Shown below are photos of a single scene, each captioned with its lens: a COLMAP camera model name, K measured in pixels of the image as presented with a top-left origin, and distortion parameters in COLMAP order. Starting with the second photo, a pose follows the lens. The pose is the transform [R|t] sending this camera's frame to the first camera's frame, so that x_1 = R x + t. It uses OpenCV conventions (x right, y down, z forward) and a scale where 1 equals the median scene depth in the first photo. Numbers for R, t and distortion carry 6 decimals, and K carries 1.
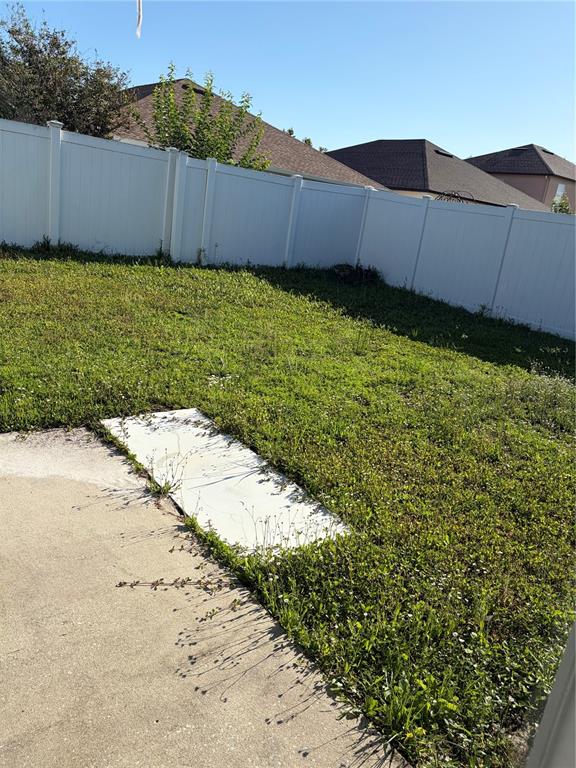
lens RADIAL K [[573.8, 0, 284.8], [0, 573.8, 379.4], [0, 0, 1]] dist [0.038388, -0.044983]
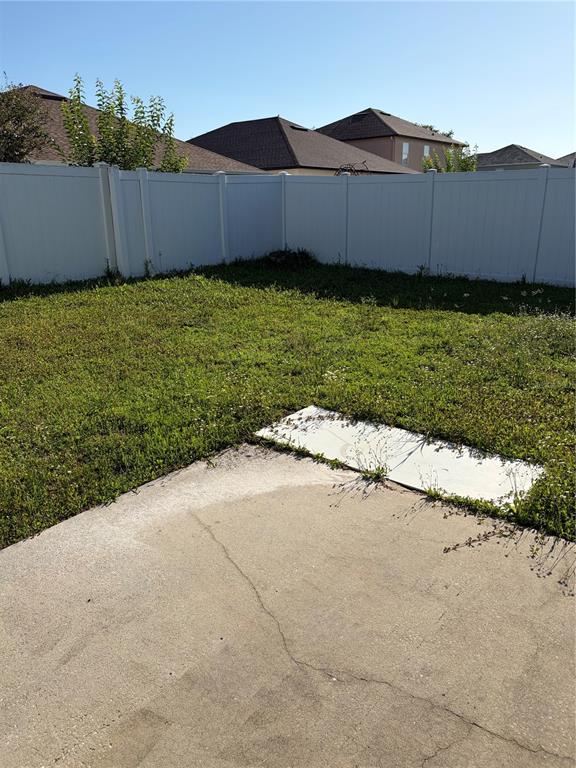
lens RADIAL K [[573.8, 0, 284.8], [0, 573.8, 379.4], [0, 0, 1]] dist [0.038388, -0.044983]
pose [[0.959950, -0.212922, 0.182099, -0.171518], [0.208676, 0.977065, 0.042396, -0.023382], [-0.186950, -0.002698, 0.982366, -0.020097]]
